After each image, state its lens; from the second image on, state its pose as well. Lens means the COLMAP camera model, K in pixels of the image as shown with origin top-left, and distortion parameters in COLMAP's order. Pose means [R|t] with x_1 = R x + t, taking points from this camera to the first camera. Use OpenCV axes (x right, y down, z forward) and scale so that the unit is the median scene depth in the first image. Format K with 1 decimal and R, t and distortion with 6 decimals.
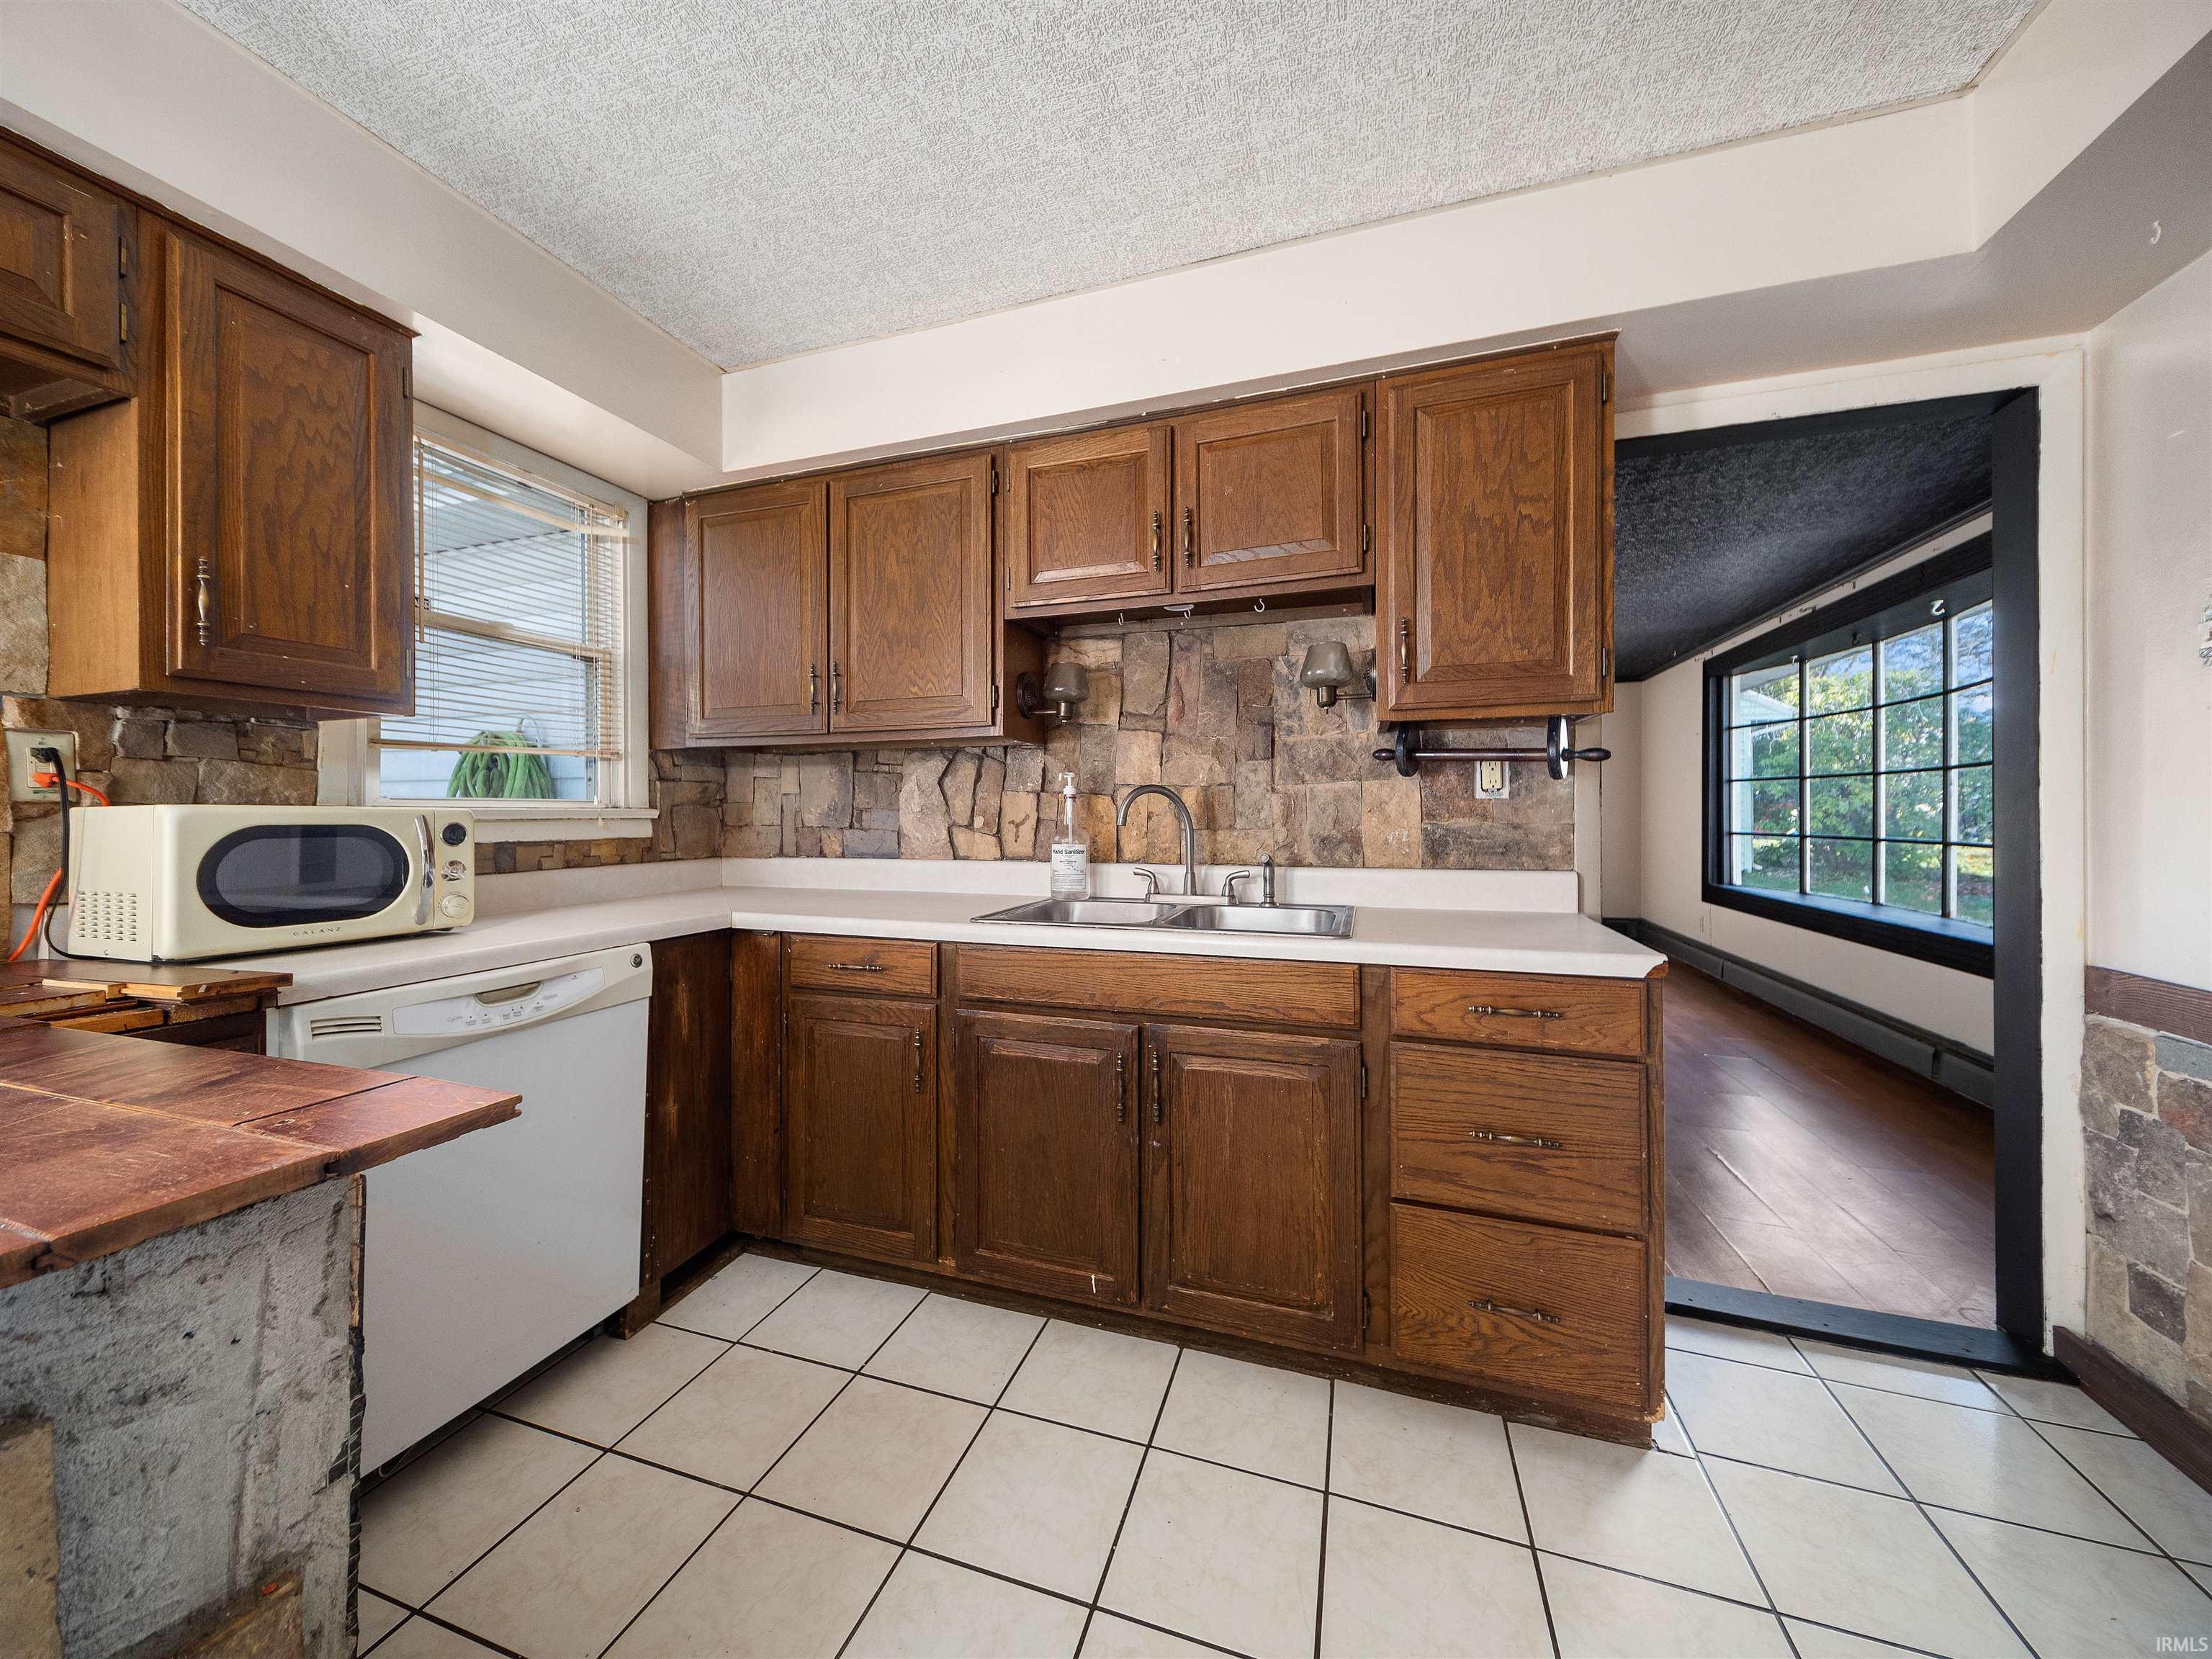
lens RADIAL K [[807.5, 0, 1099.1], [0, 807.5, 811.3], [0, 0, 1]] dist [0.019052, -0.004557]
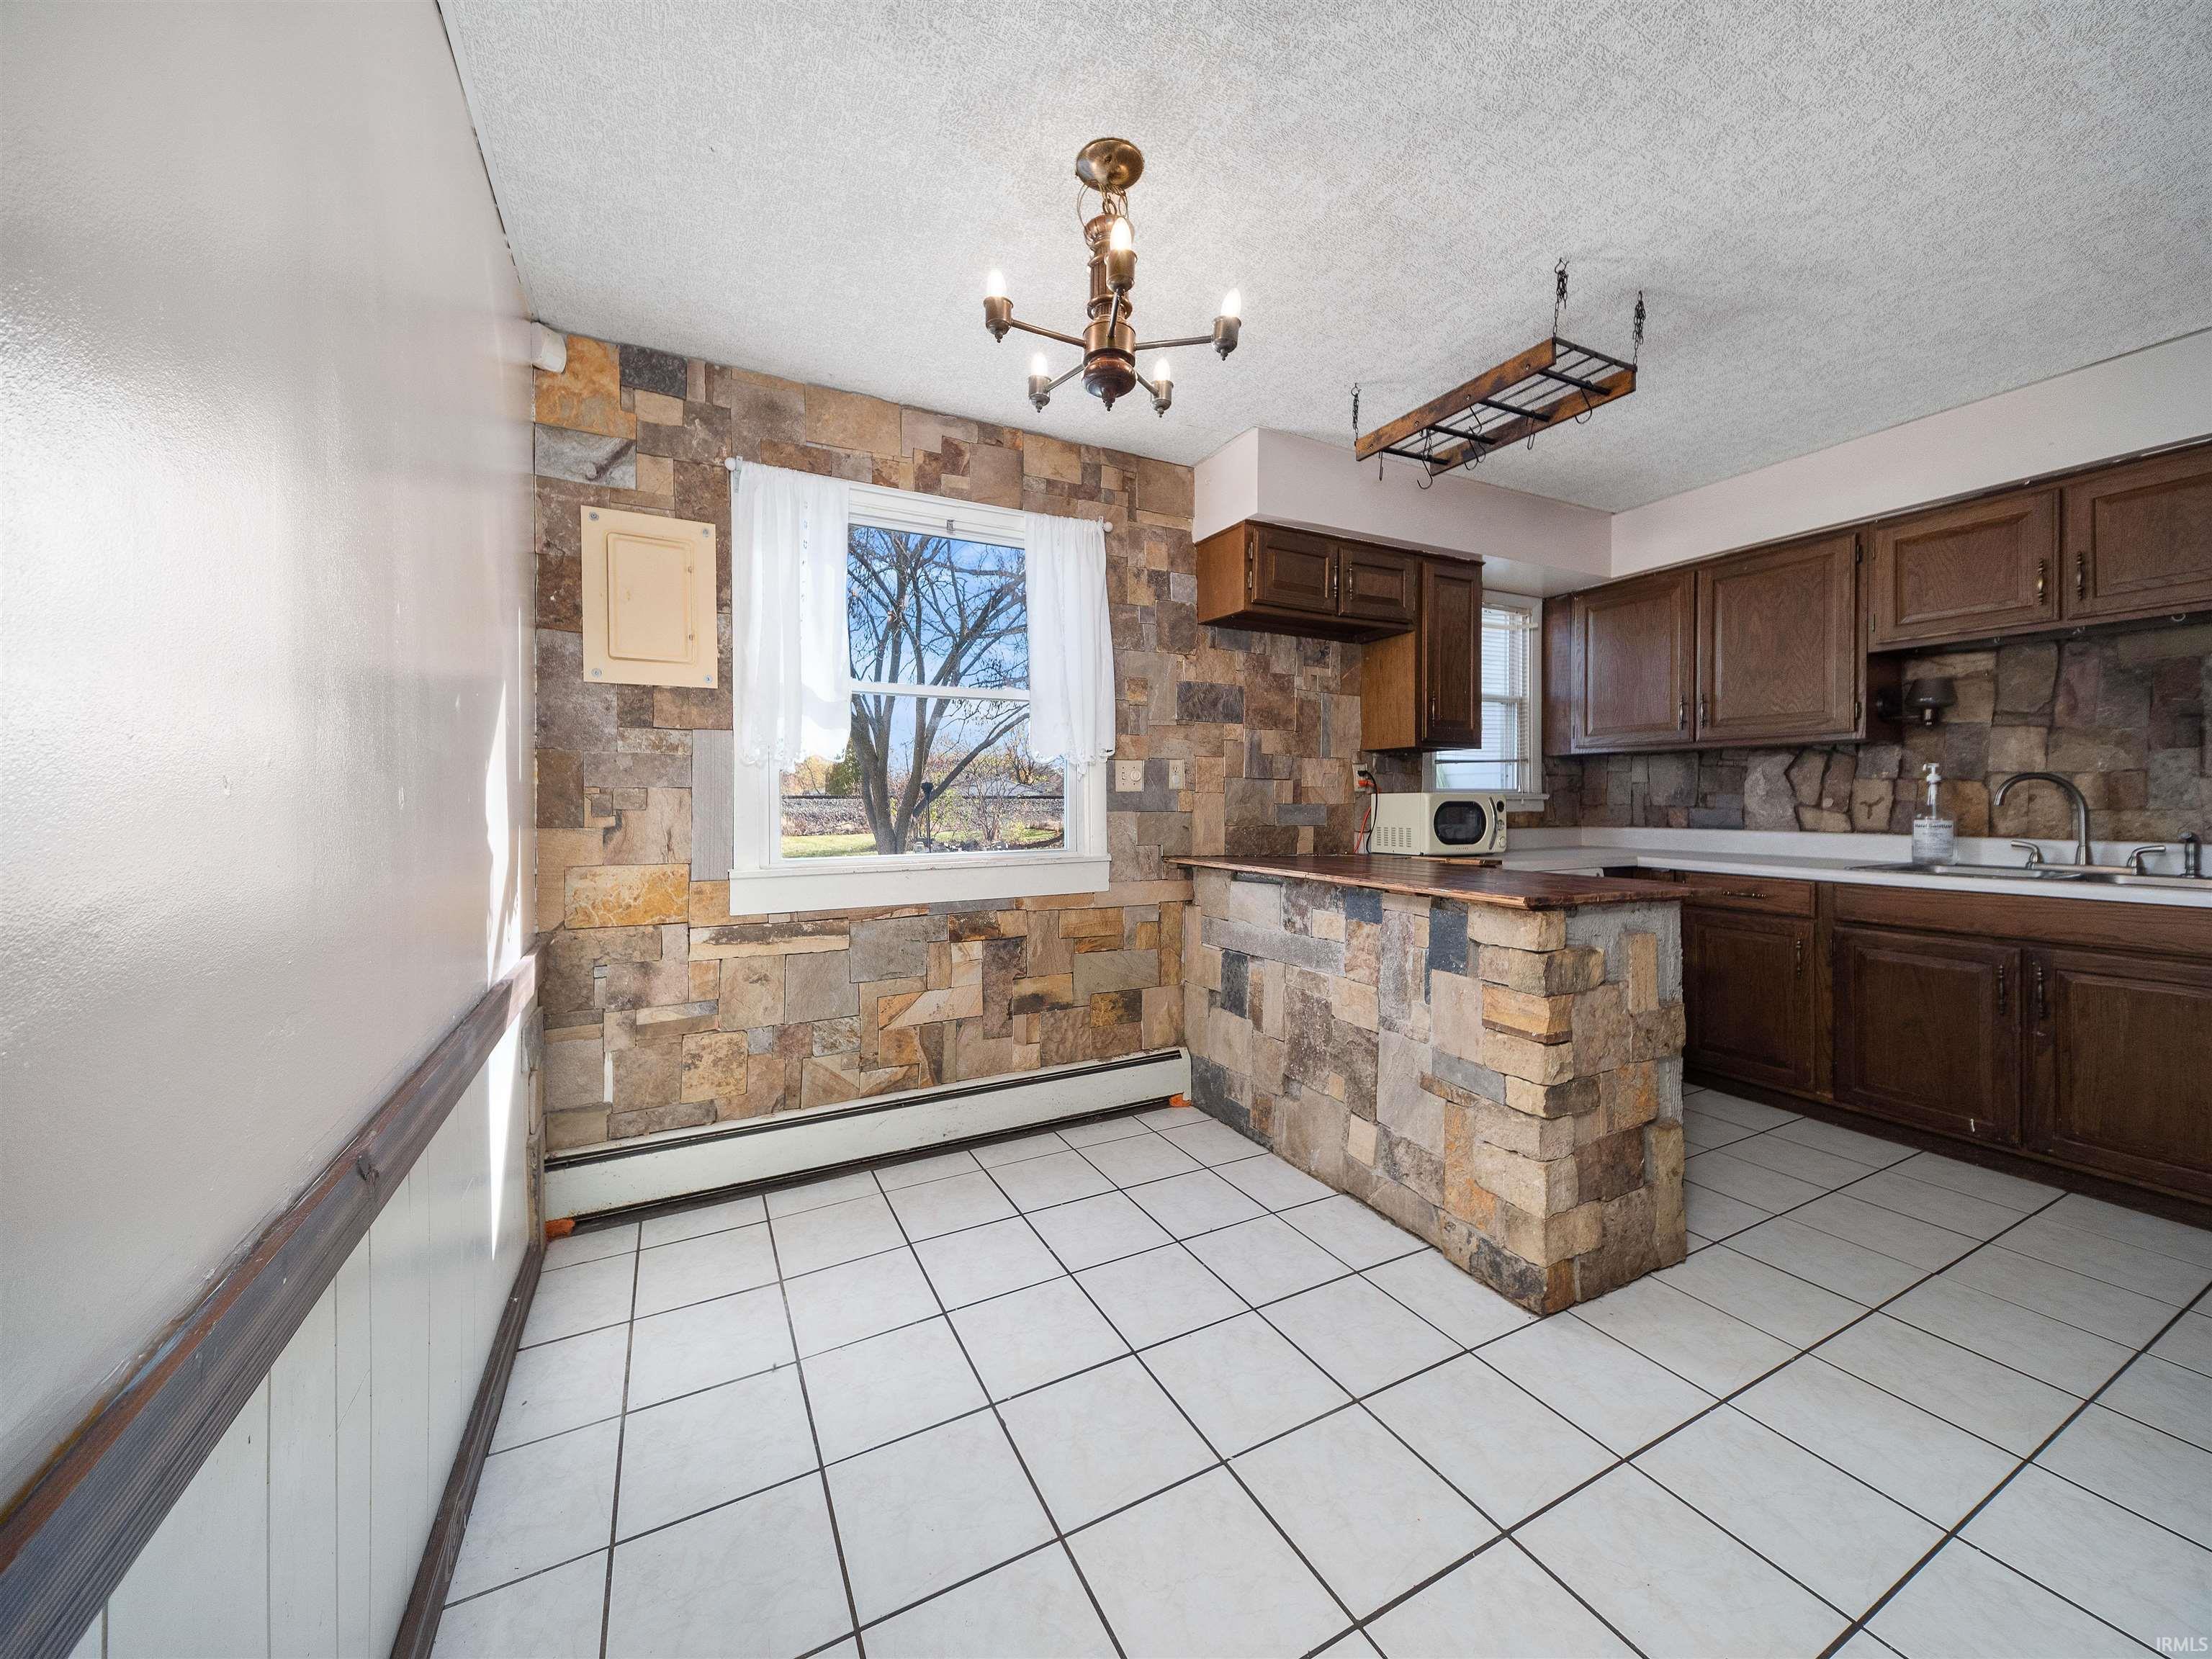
lens RADIAL K [[807.5, 0, 1103.2], [0, 807.5, 800.2], [0, 0, 1]] dist [0.019052, -0.004557]
pose [[0.713992, 0.002288, -0.700151, -0.067591], [0.002333, 0.999981, 0.005646, -0.001322], [0.700150, -0.005665, 0.713973, -0.836719]]
